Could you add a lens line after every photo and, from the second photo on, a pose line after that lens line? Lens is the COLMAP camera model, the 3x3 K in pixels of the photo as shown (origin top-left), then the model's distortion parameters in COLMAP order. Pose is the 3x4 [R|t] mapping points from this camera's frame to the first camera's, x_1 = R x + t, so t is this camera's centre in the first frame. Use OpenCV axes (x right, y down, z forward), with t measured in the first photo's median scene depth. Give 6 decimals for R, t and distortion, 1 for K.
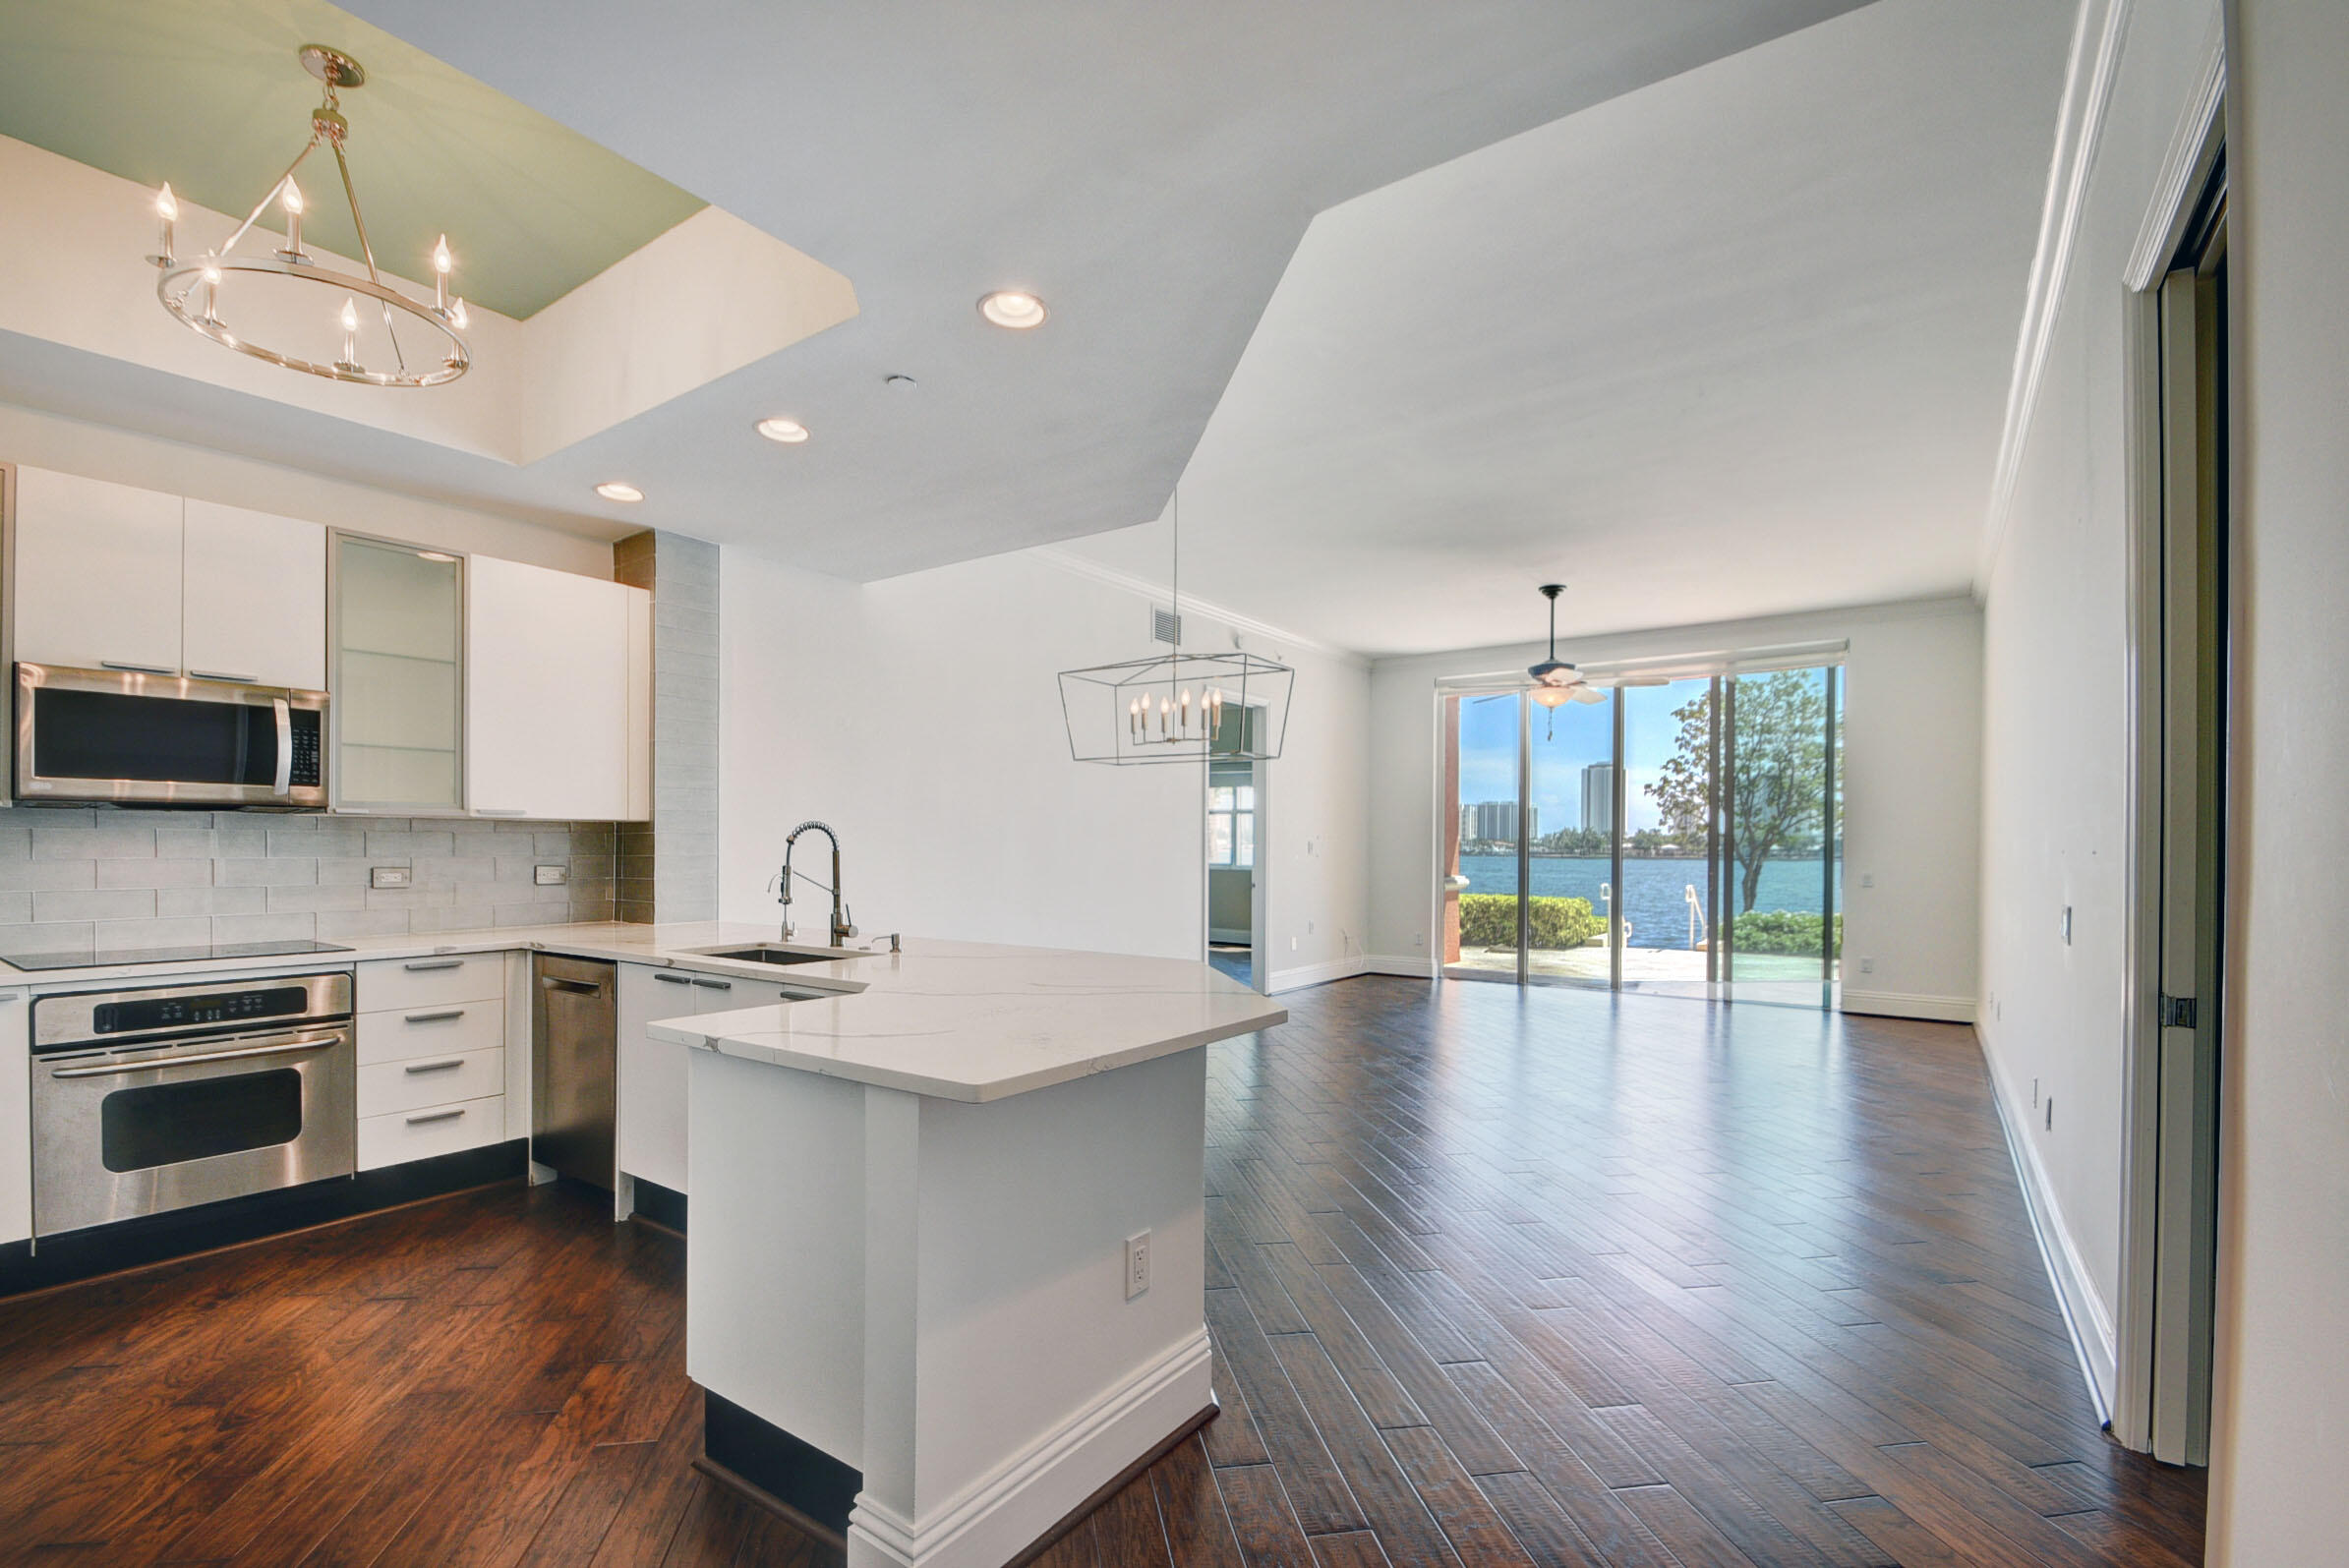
lens RADIAL K [[1039.7, 0, 1158.3], [0, 1039.7, 846.8], [0, 0, 1]] dist [0.018552, -0.019376]
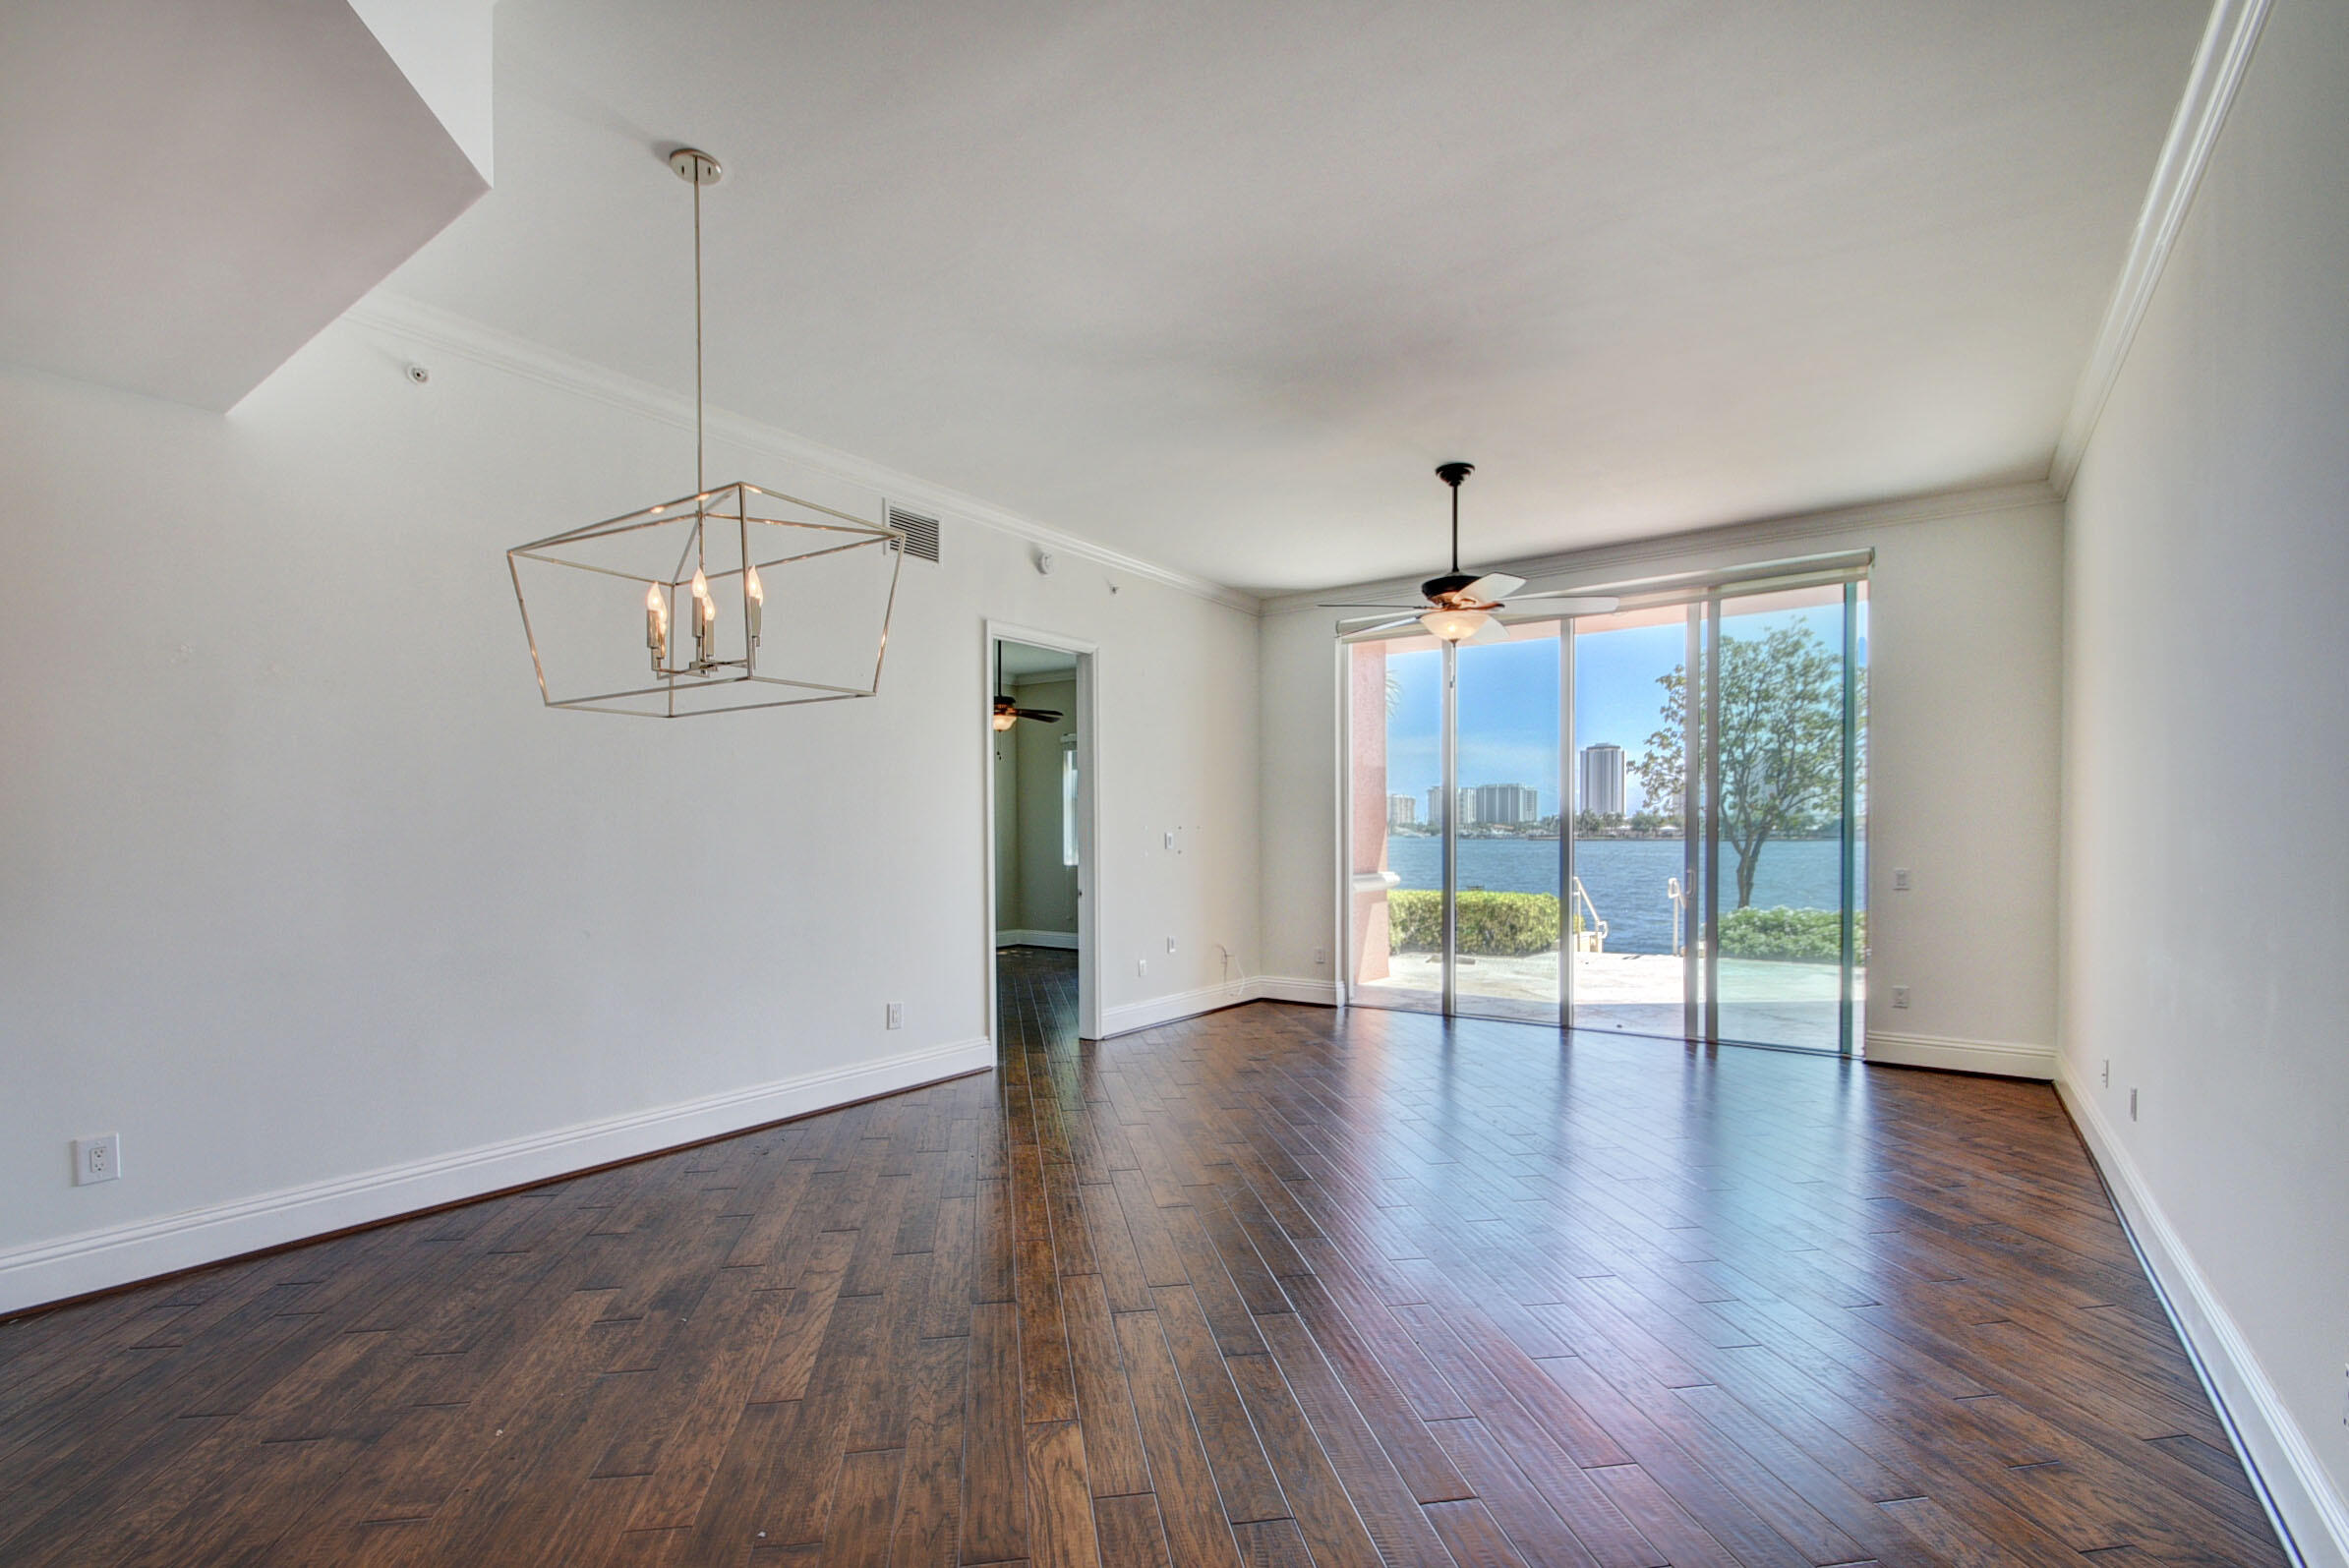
lens RADIAL K [[1039.7, 0, 1158.3], [0, 1039.7, 846.8], [0, 0, 1]] dist [0.018552, -0.019376]
pose [[0.999936, -0.011300, 0.000872, 0.177586], [0.011288, 0.999860, 0.012356, -0.006317], [-0.001011, -0.012345, 0.999923, 0.301980]]
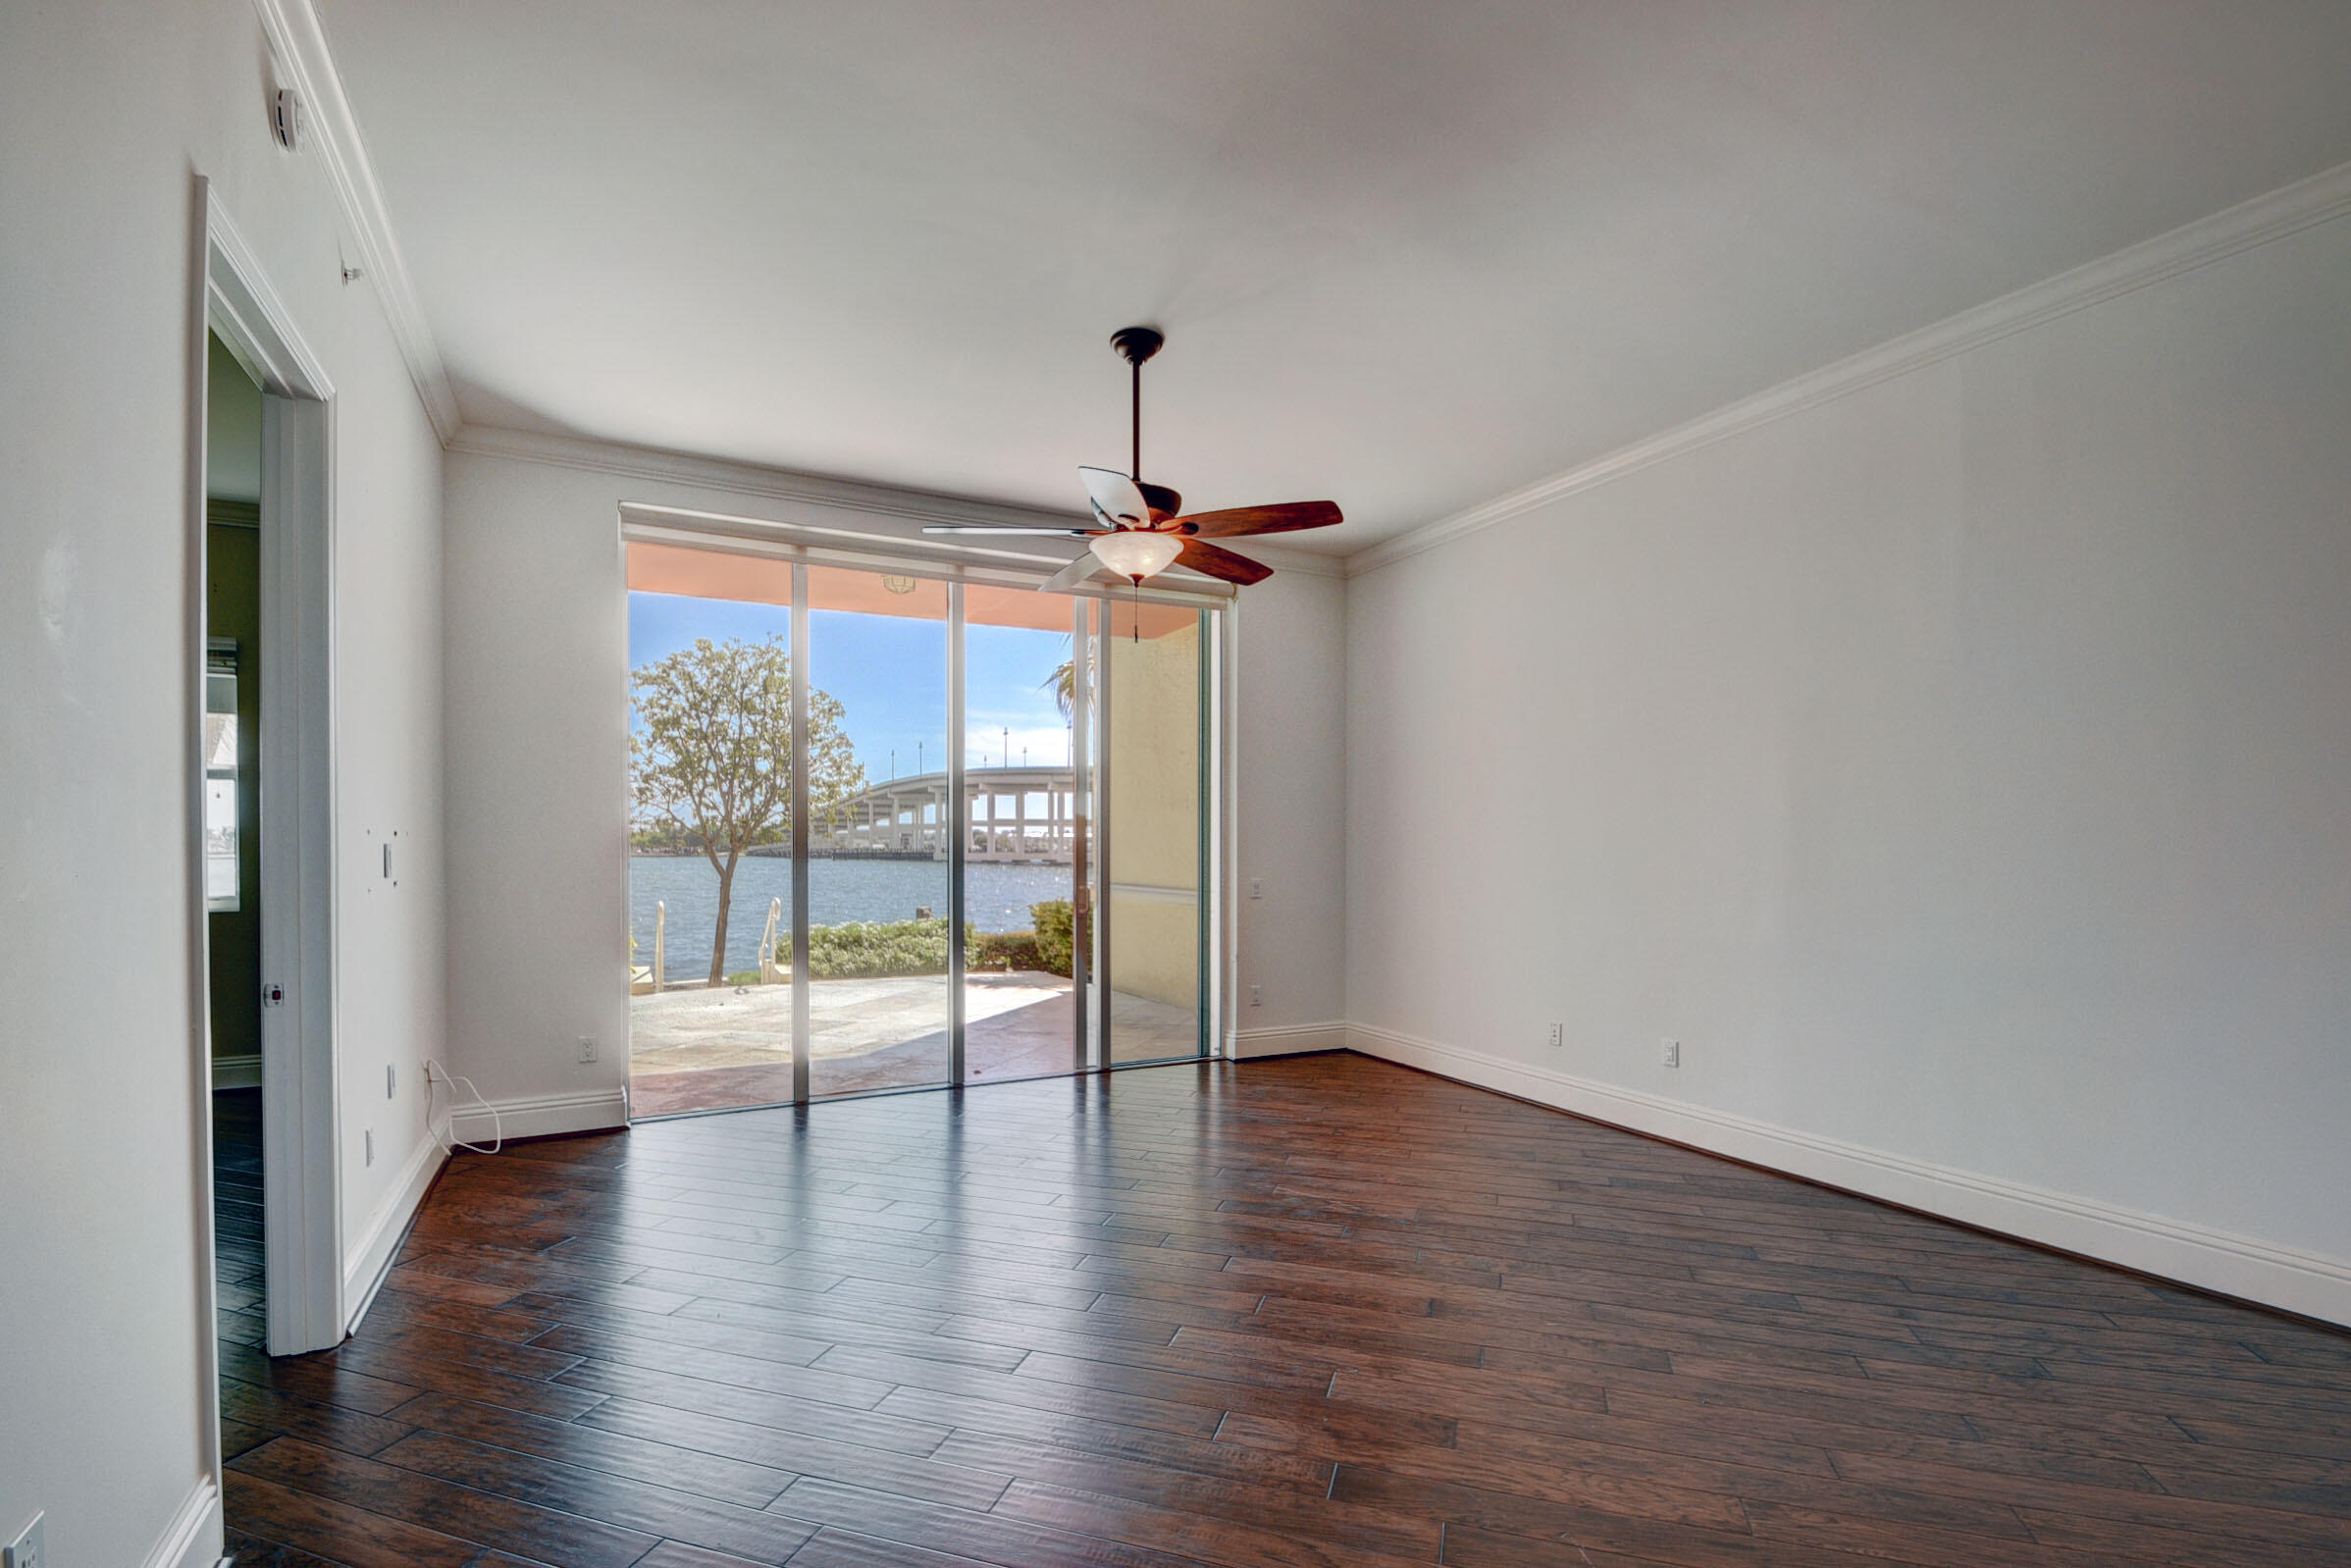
lens RADIAL K [[1040.7, 0, 1159.3], [0, 1040.7, 846.9], [0, 0, 1]] dist [0.018552, -0.019376]
pose [[0.450702, -0.007089, 0.892646, -0.073188], [0.003278, 0.999975, 0.006286, -0.006827], [-0.892668, 0.000093, 0.450714, 0.769319]]
